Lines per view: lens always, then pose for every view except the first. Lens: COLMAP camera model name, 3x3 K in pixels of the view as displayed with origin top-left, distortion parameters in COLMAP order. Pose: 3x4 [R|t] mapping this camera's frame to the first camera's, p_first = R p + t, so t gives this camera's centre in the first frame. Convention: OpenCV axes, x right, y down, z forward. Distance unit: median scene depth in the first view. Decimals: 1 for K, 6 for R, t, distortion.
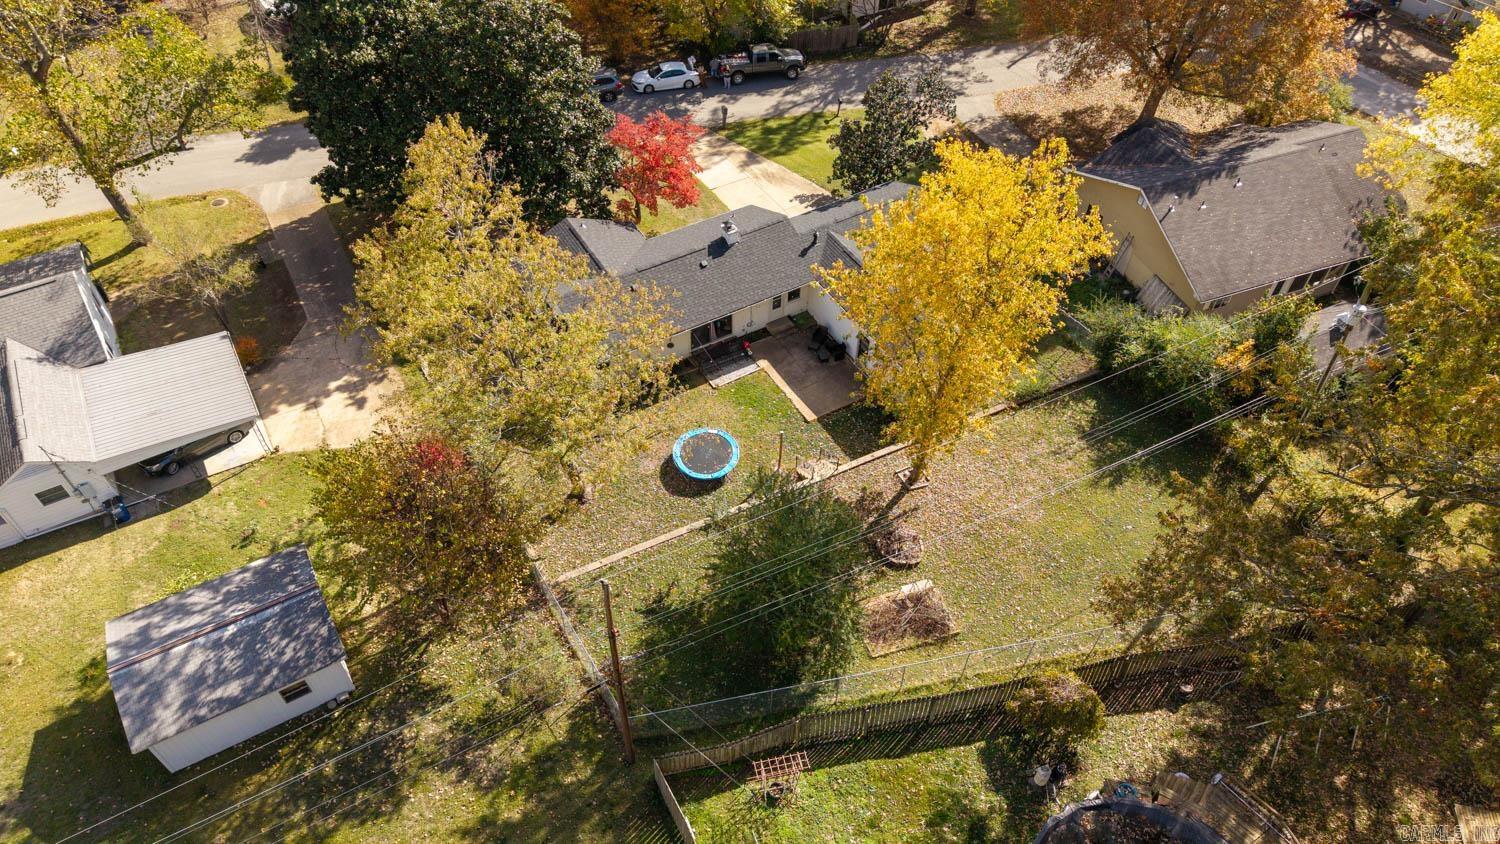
lens RADIAL K [[1007.8, 0, 750.0], [0, 1007.8, 422.0], [0, 0, 1]] dist [0.012079, -0.000738]
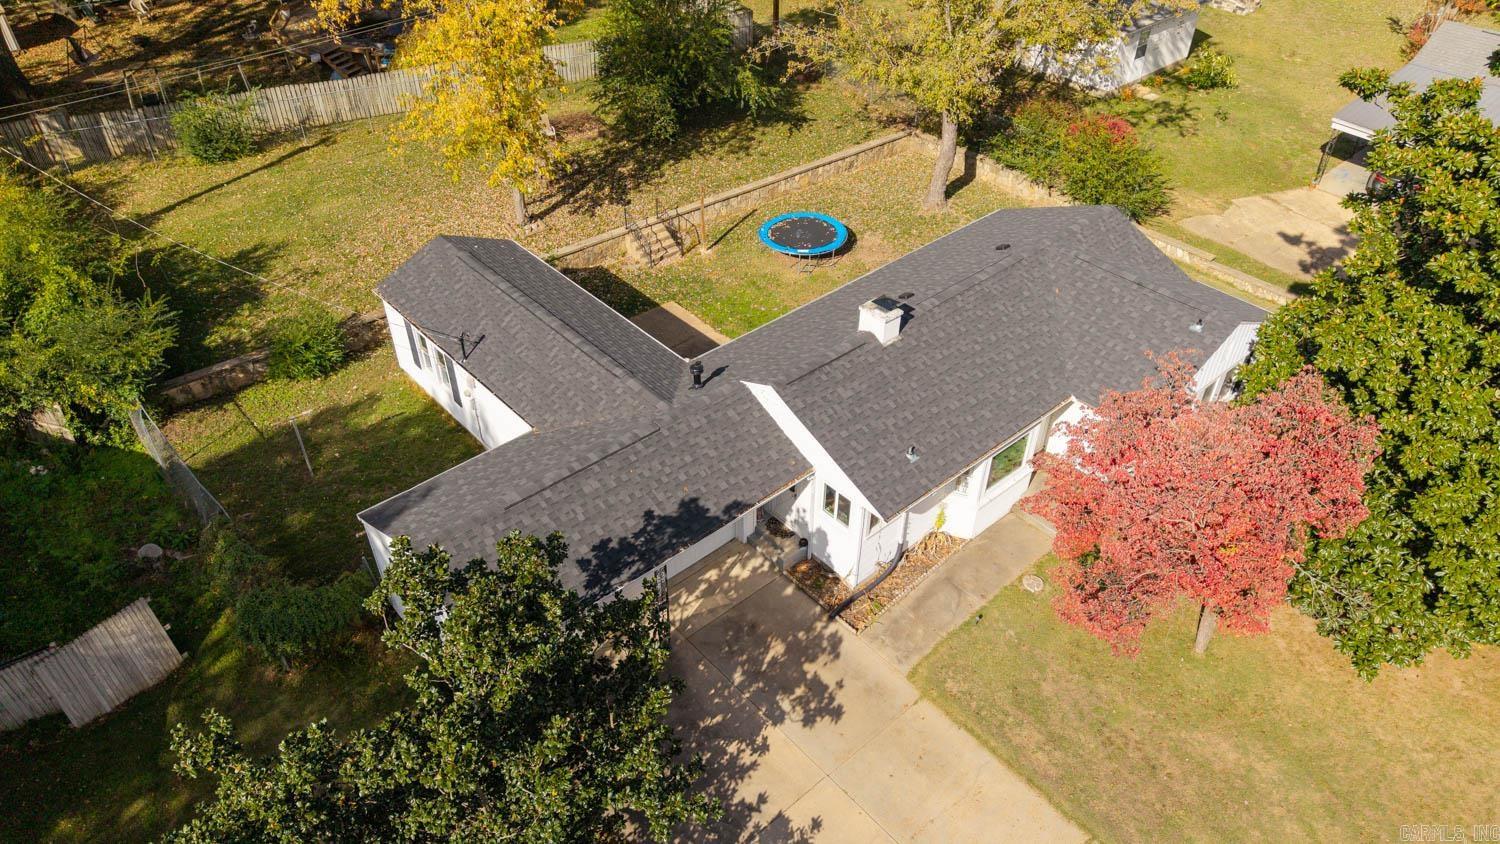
lens RADIAL K [[1031.1, 0, 745.9], [0, 1031.1, 404.0], [0, 0, 1]] dist [0.005431, 0.002363]
pose [[-0.983680, 0.093289, -0.153853, 0.121065], [-0.144551, 0.099424, 0.984490, -0.670517], [0.107138, 0.990662, -0.084316, 1.122727]]
